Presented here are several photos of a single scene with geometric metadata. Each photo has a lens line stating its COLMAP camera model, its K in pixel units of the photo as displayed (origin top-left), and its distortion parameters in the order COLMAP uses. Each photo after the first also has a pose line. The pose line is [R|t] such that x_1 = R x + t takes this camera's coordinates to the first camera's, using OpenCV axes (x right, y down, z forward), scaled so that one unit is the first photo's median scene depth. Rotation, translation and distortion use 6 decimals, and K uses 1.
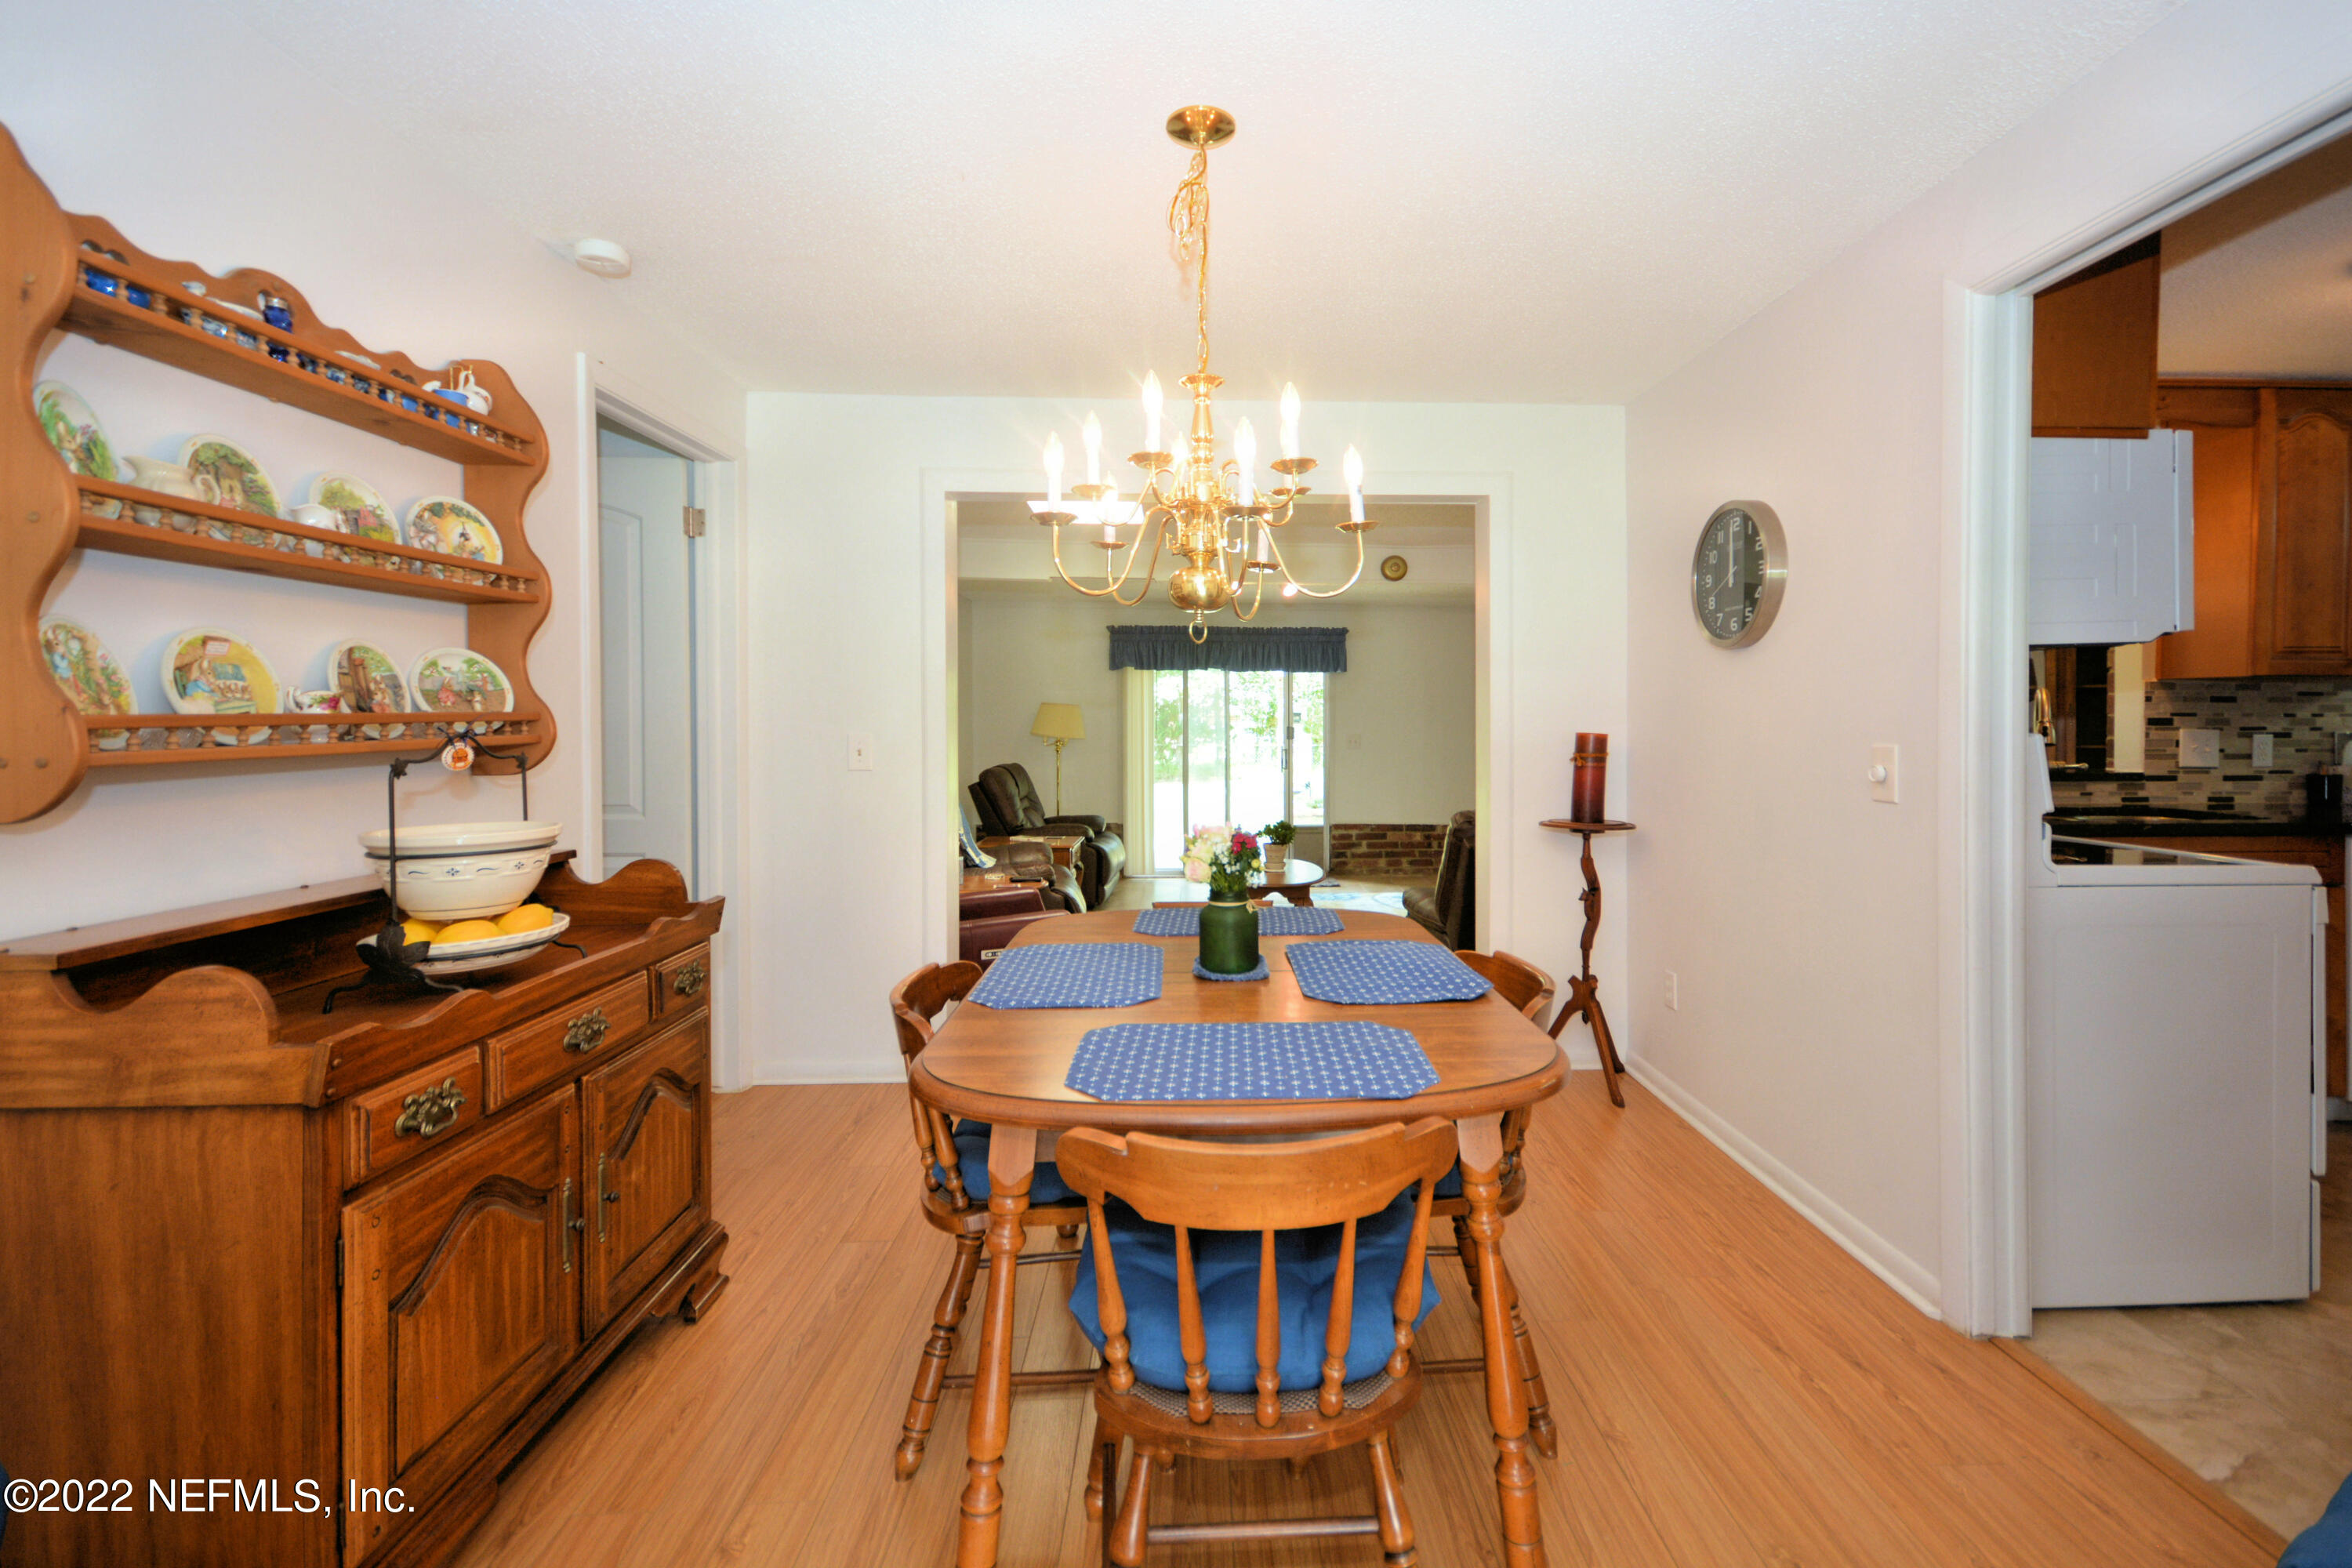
lens RADIAL K [[1033.6, 0, 1228.5], [0, 1033.6, 717.4], [0, 0, 1]] dist [0.002472, 0.001015]
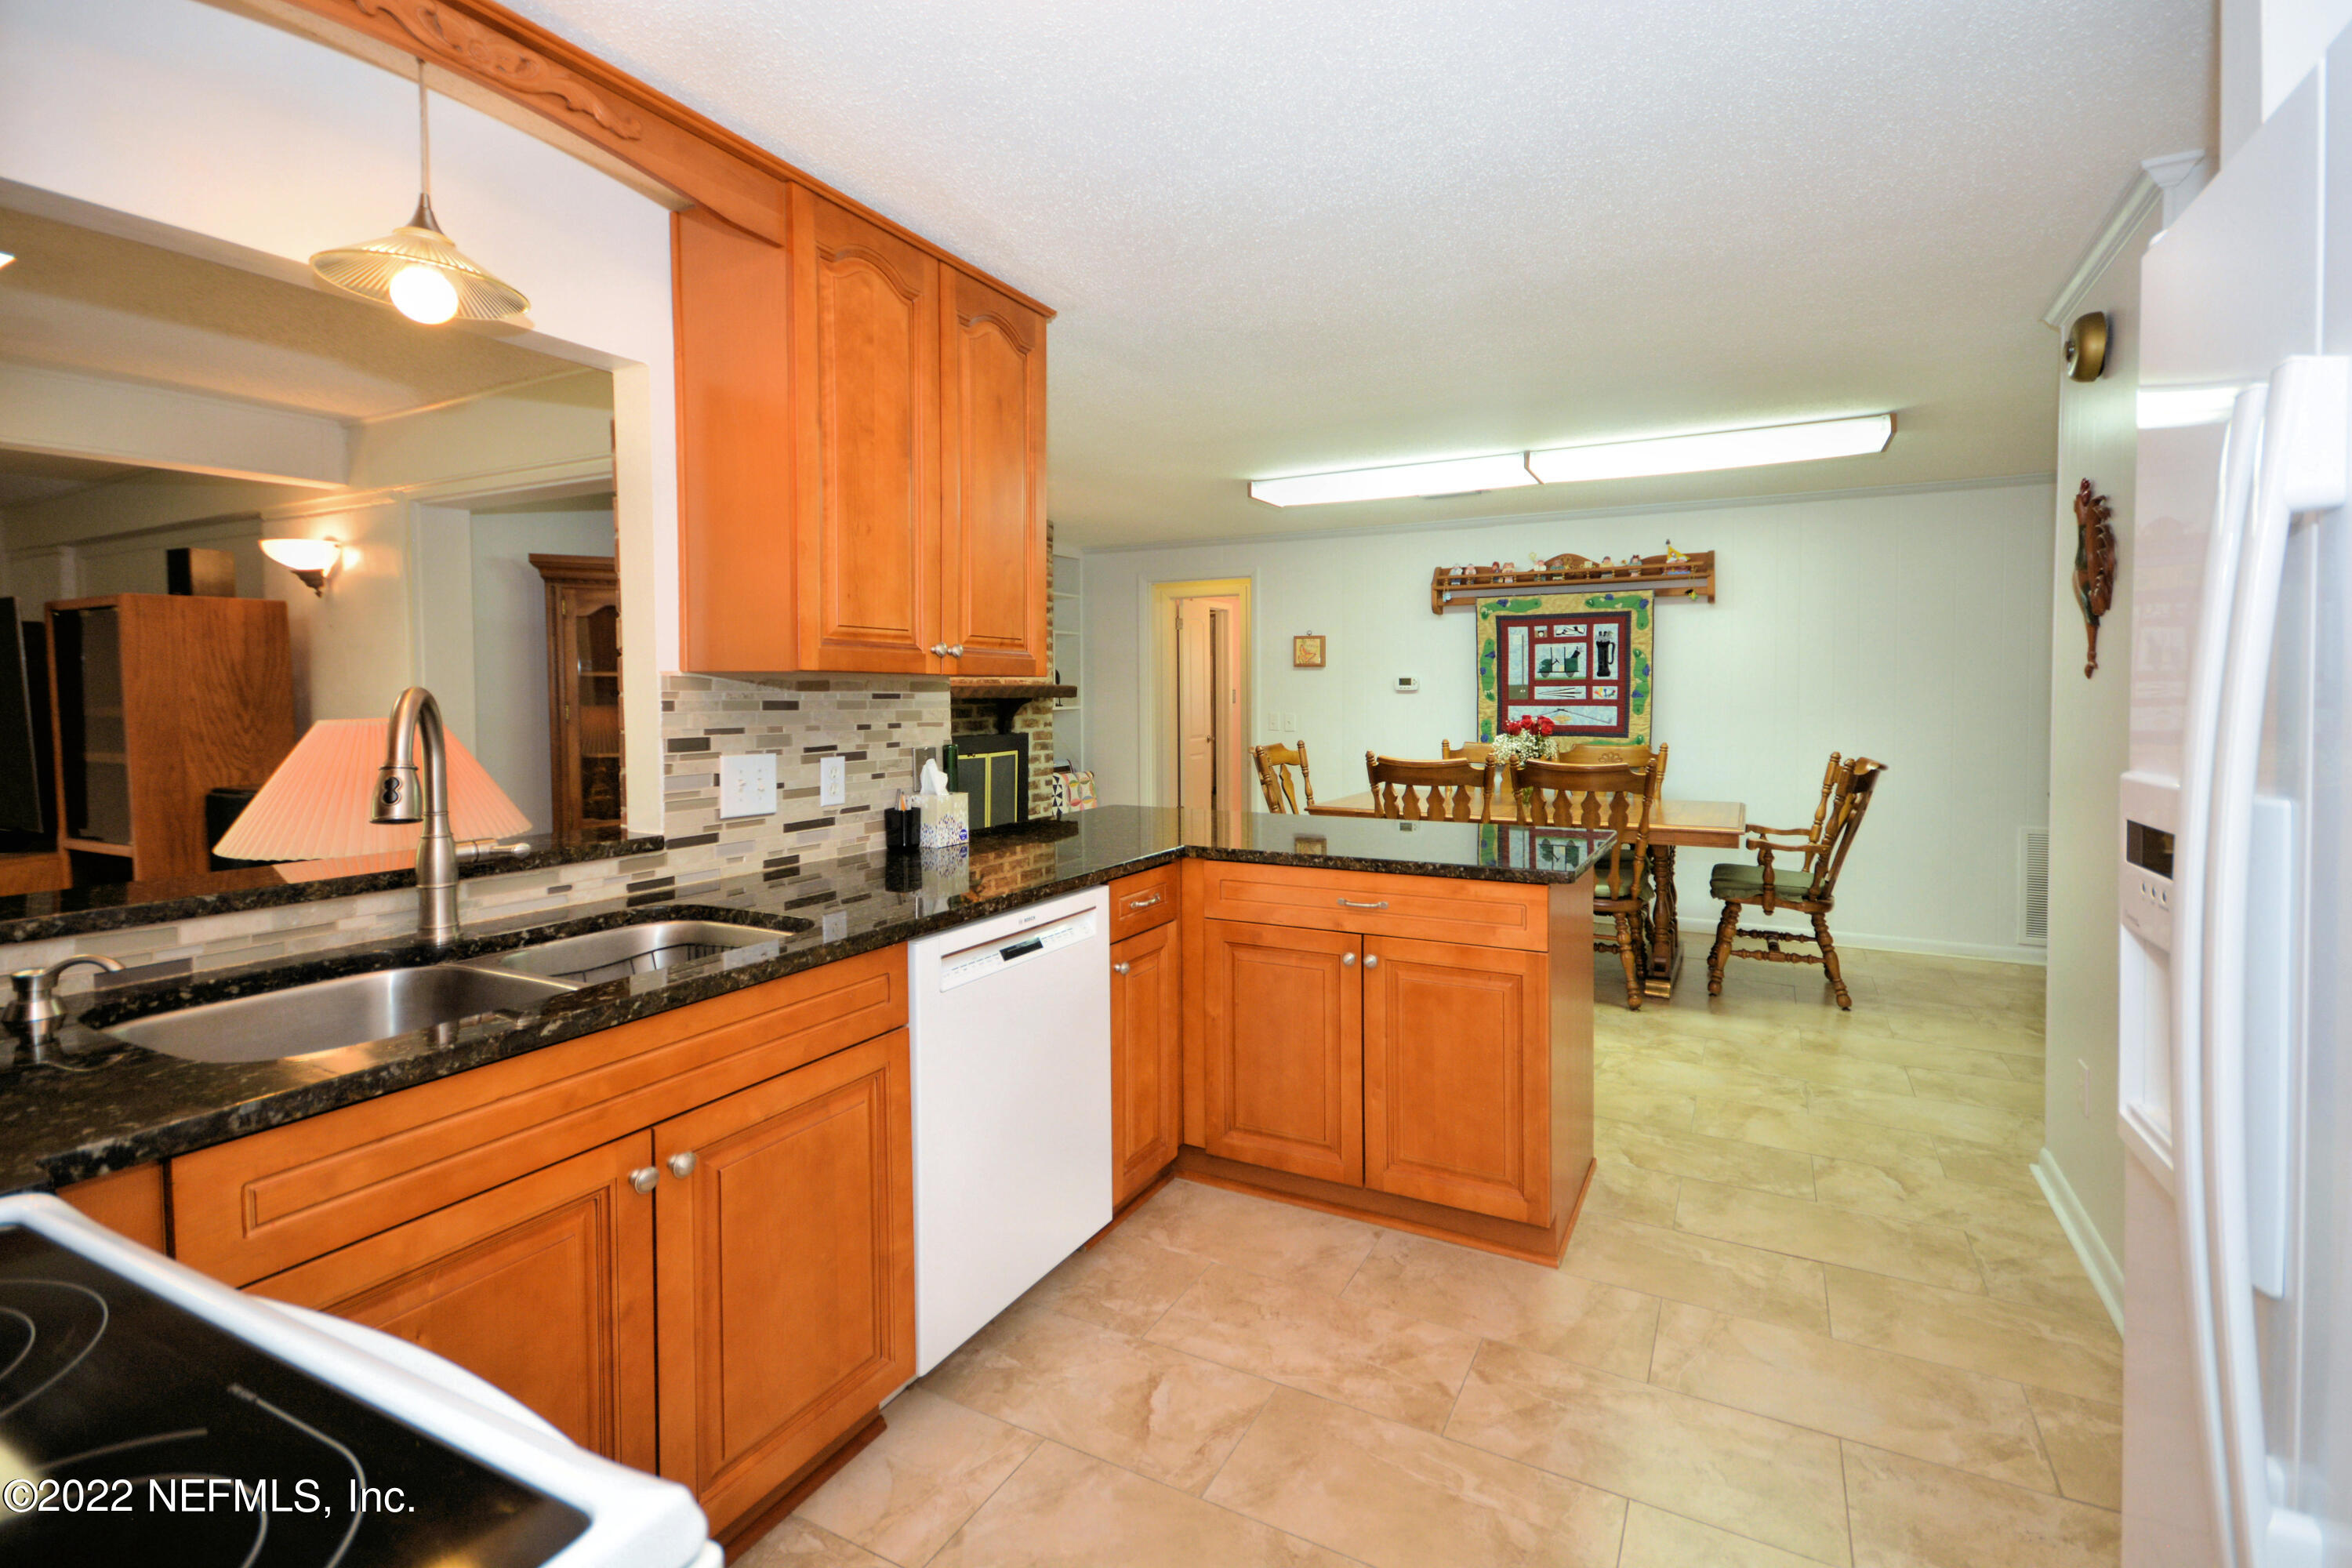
lens RADIAL K [[1033.6, 0, 1274.1], [0, 1033.6, 742.9], [0, 0, 1]] dist [0.002472, 0.001015]
pose [[0.445034, -0.045919, 0.894336, 0.523672], [0.005233, 0.998801, 0.048678, -0.023757], [-0.895498, -0.016983, 0.444740, 0.443731]]
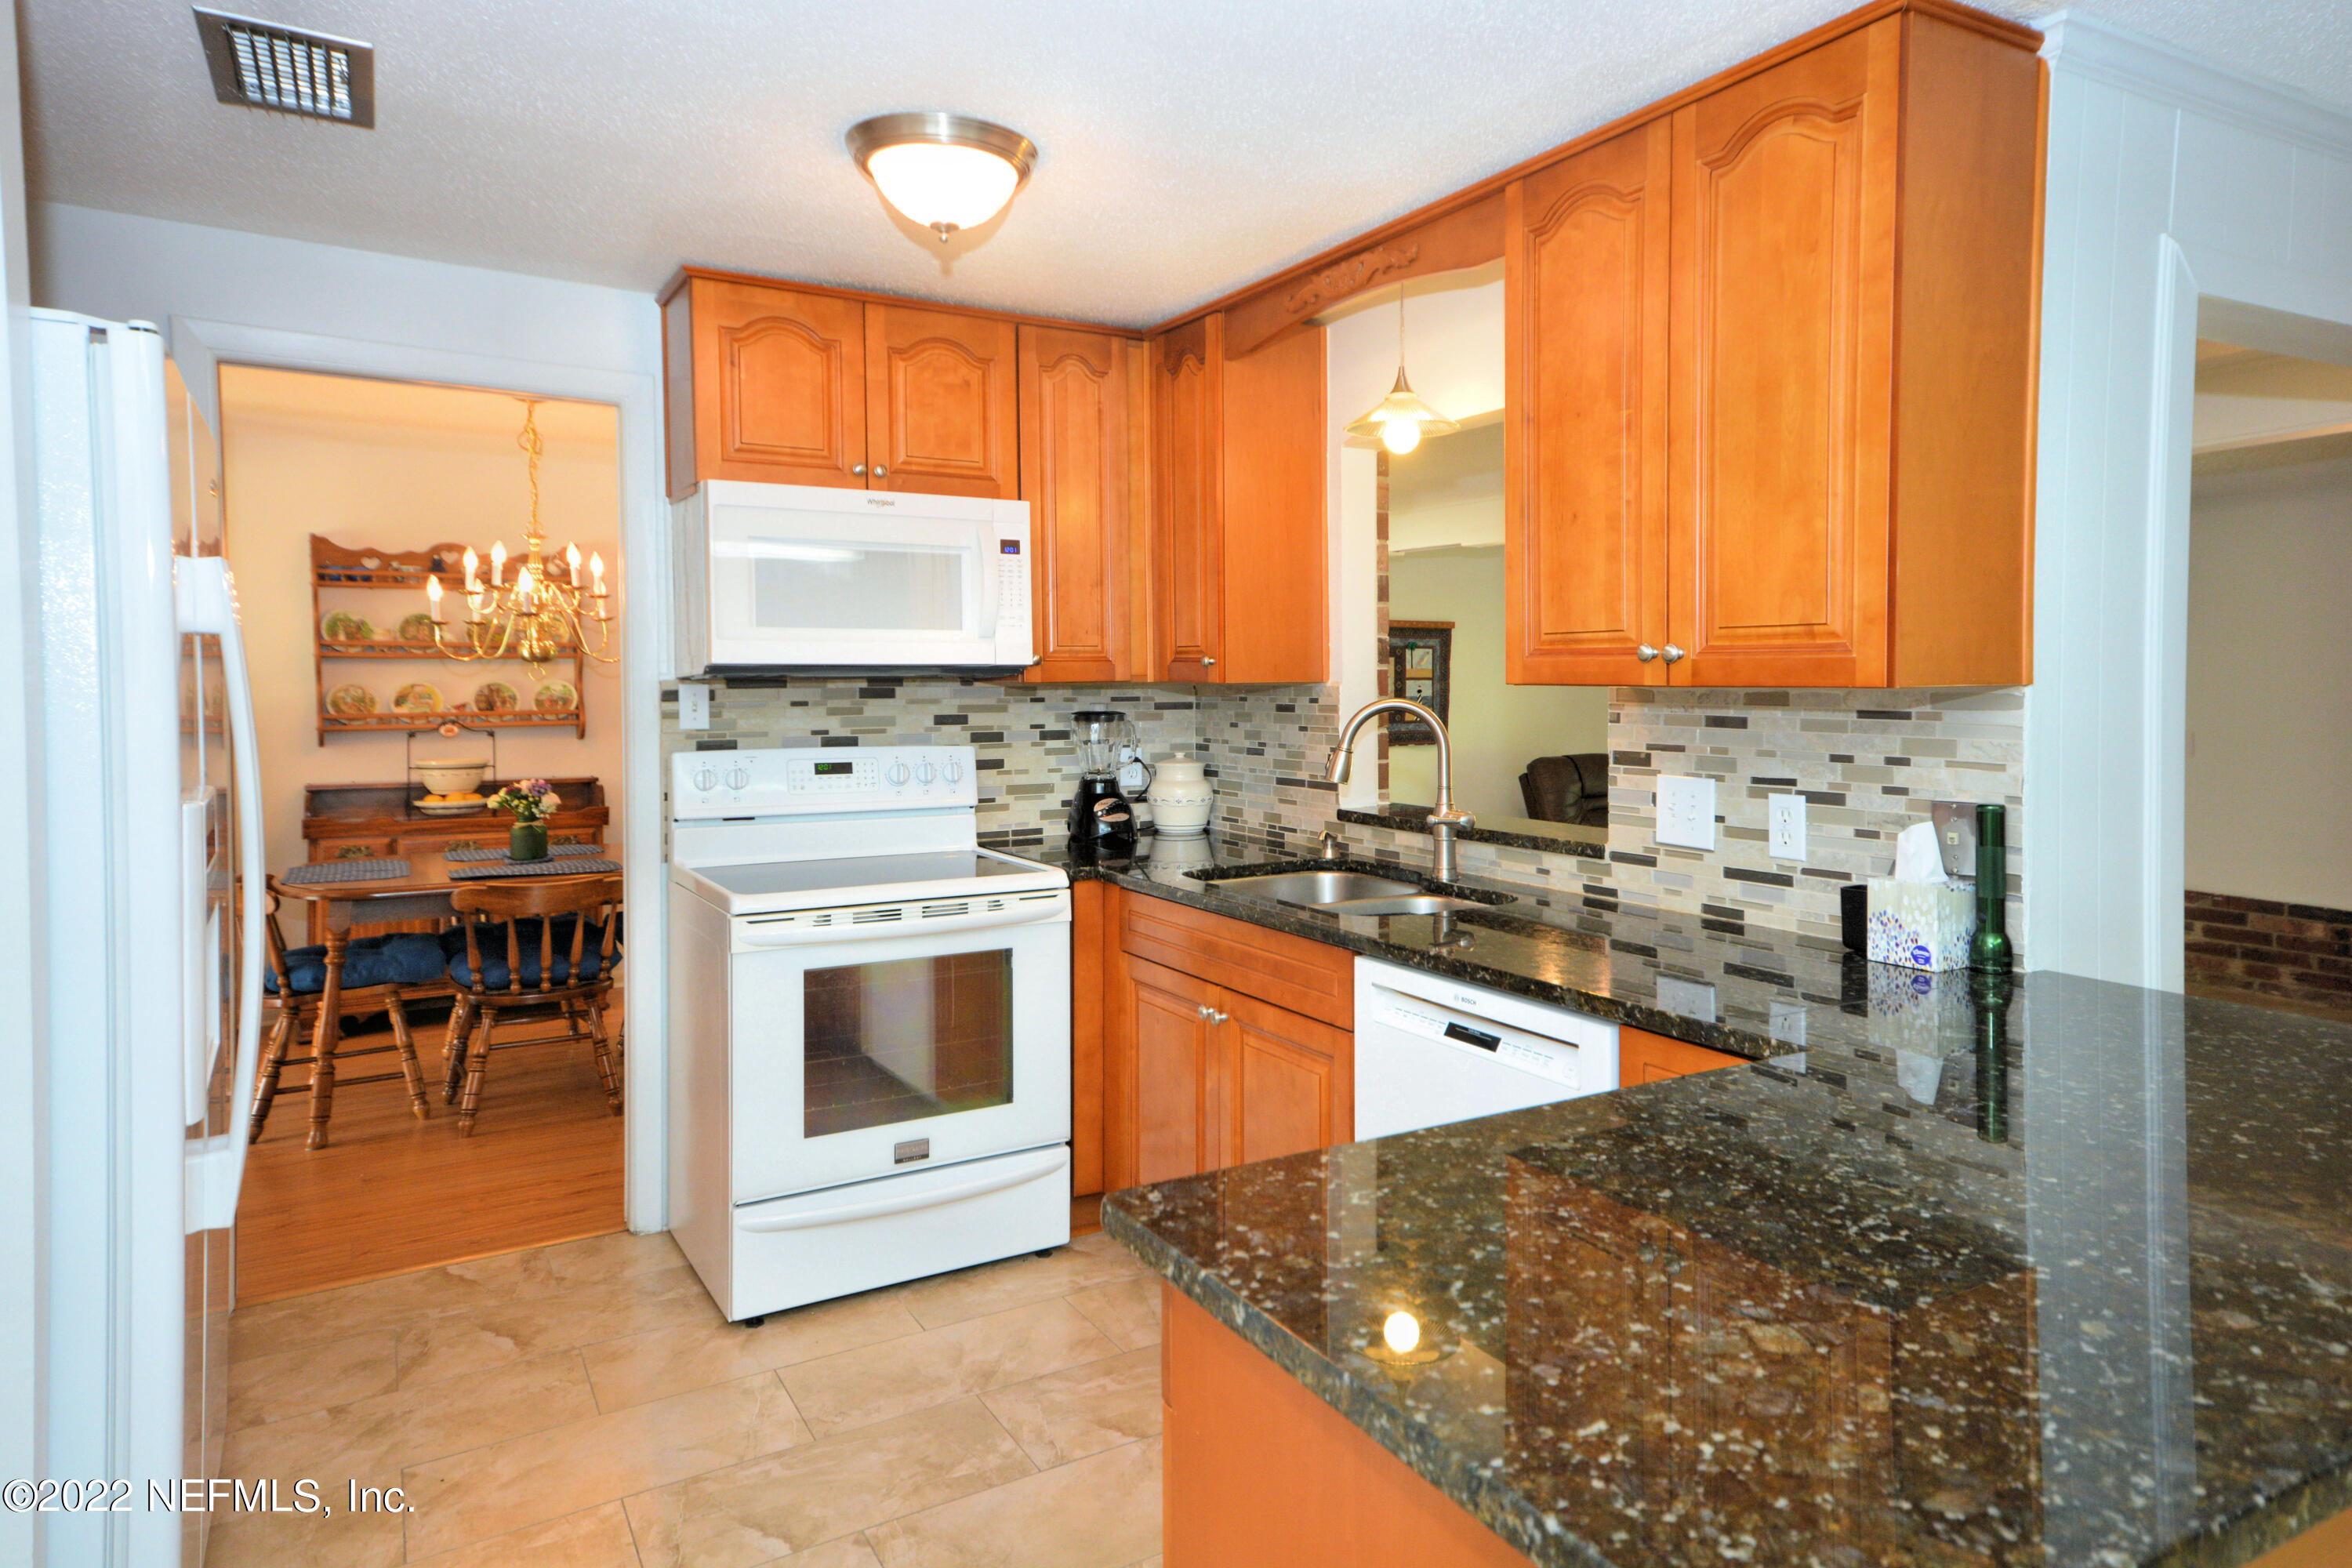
lens RADIAL K [[1416.2, 0, 1185.9], [0, 1416.2, 715.1], [0, 0, 1]] dist [0.005665, -0.003517]
pose [[0.484530, 0.022498, -0.874485, 1.455349], [0.002944, 0.999622, 0.027349, -0.041383], [0.874770, -0.015826, 0.484280, 0.413623]]
